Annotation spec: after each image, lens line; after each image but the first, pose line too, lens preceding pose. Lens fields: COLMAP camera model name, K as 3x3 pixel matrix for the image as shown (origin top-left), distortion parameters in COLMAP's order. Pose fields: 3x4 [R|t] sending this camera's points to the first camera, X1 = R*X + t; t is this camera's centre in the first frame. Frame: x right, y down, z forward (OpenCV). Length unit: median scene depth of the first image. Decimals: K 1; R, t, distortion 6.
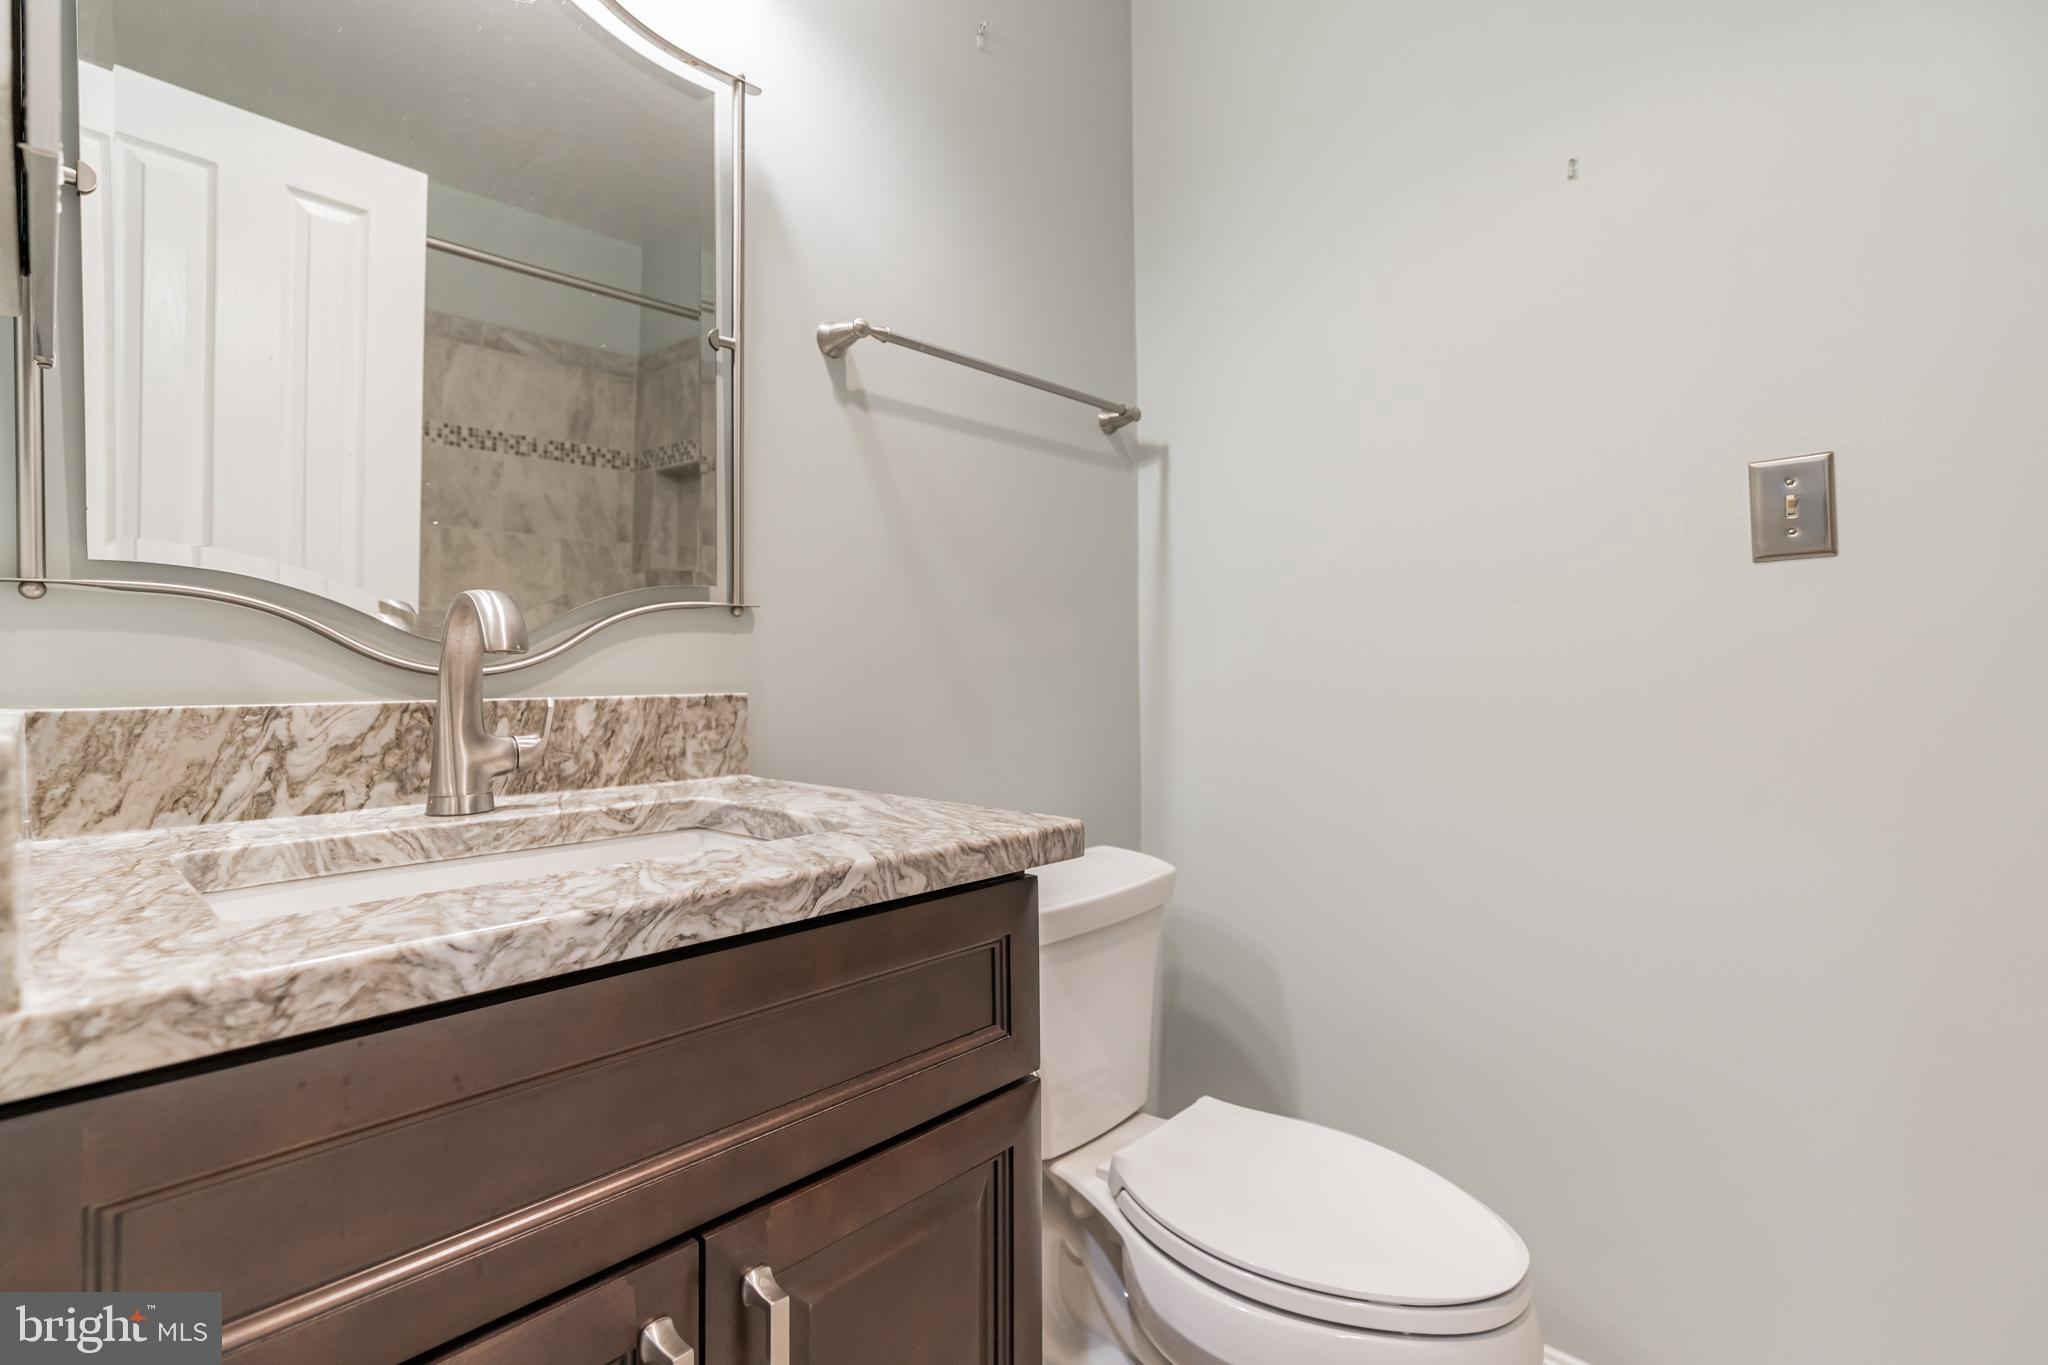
lens RADIAL K [[941.3, 0, 1040.8], [0, 941.3, 667.7], [0, 0, 1]] dist [0.002063, -0.000572]
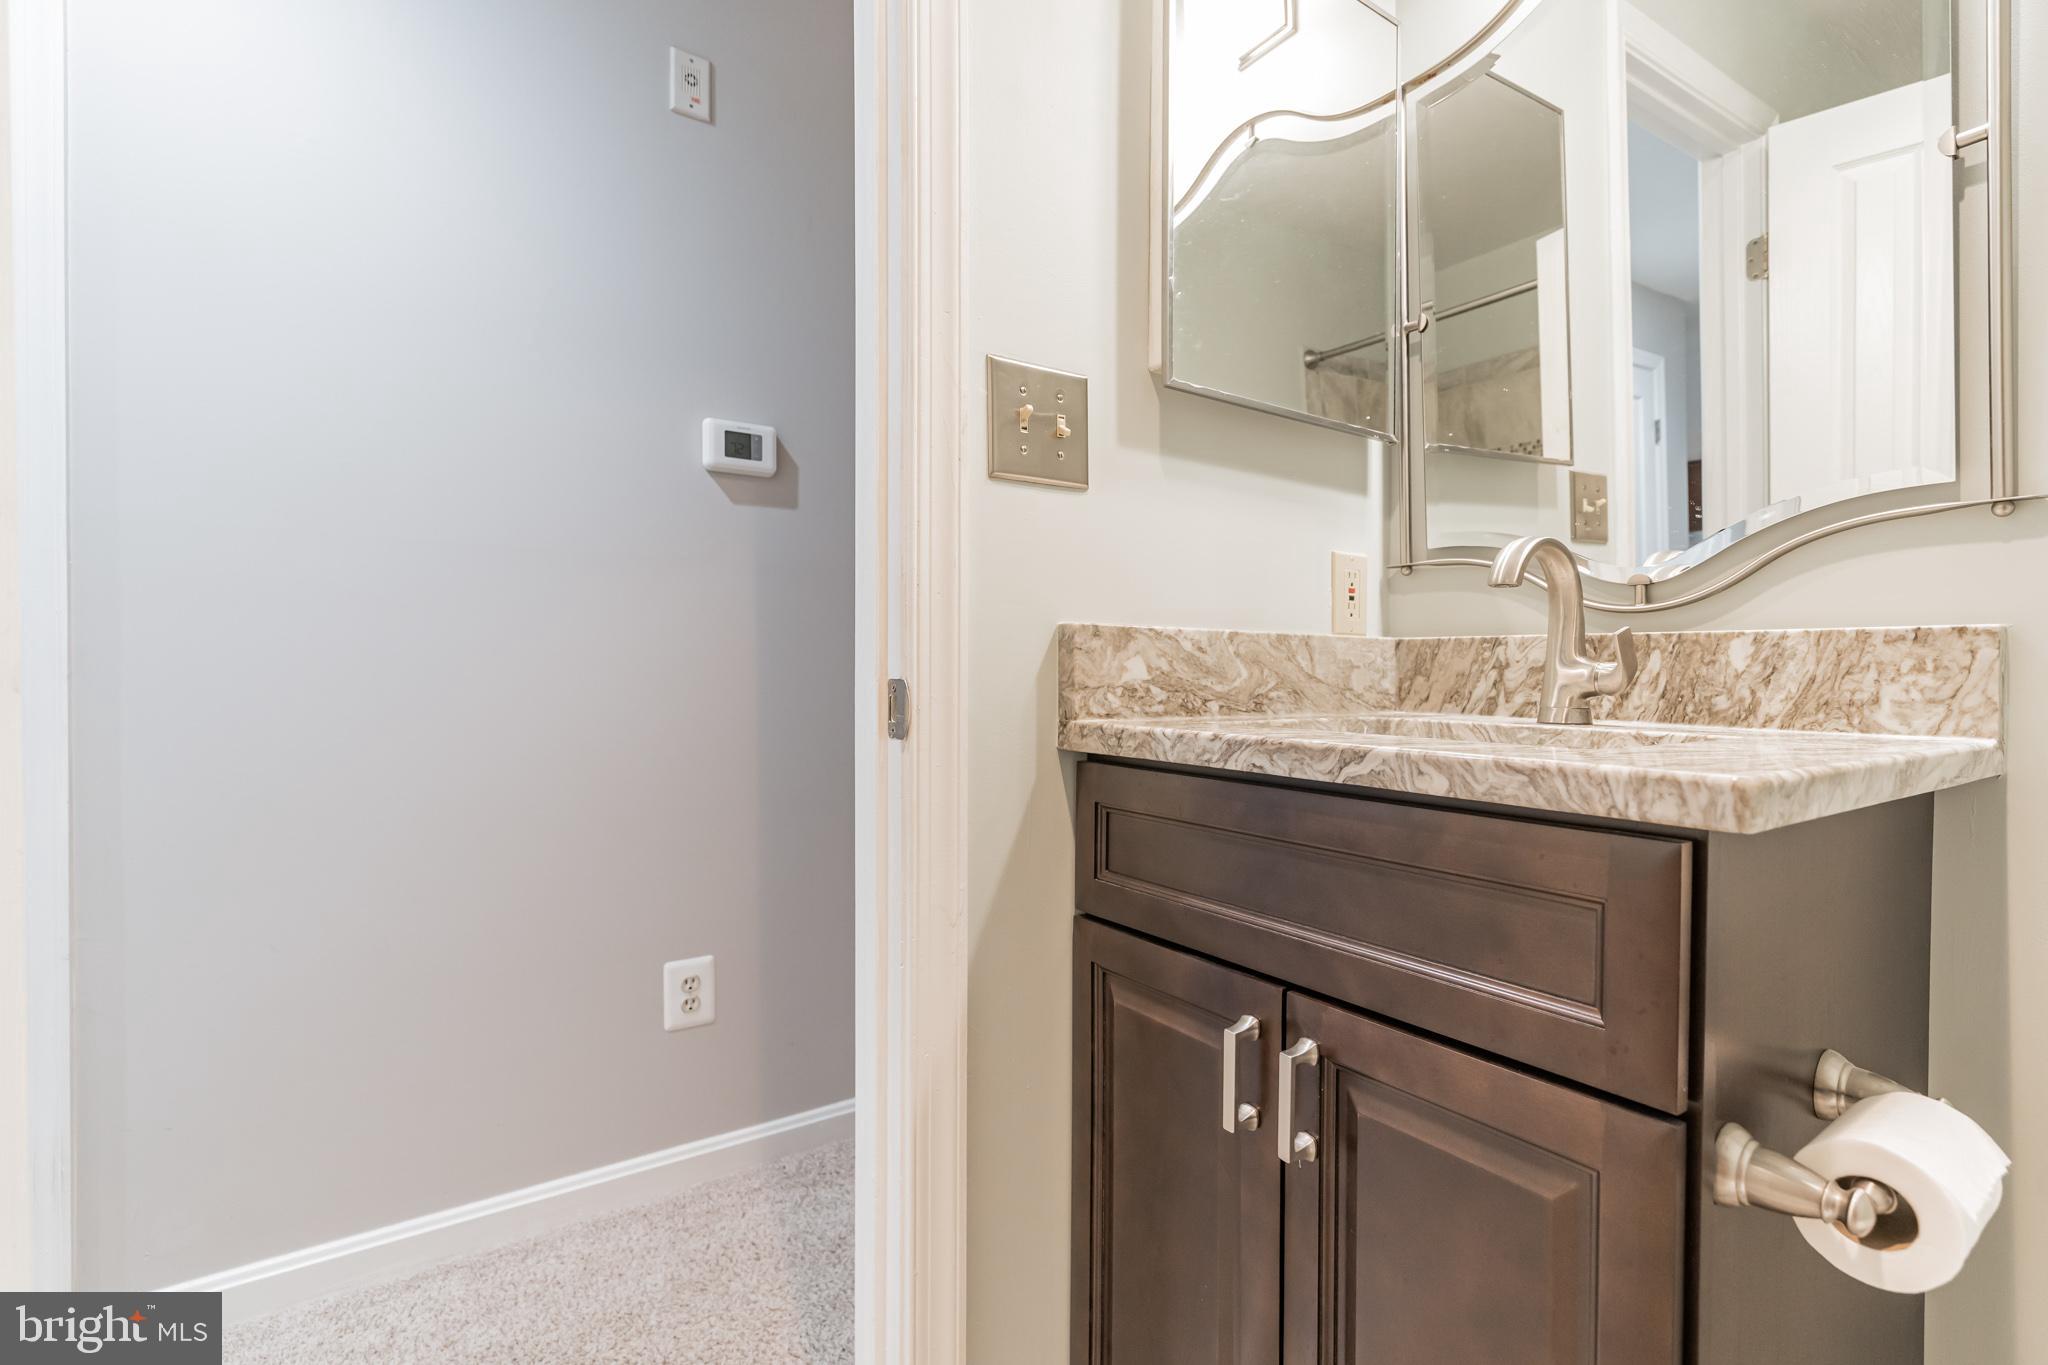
lens RADIAL K [[941.3, 0, 1038.8], [0, 941.3, 665.6], [0, 0, 1]] dist [0.002063, -0.000572]
pose [[-0.190554, 0.008014, -0.981644, 0.713120], [-0.001672, 0.999963, 0.008488, 0.073469], [0.981675, 0.003259, -0.190534, 0.595500]]
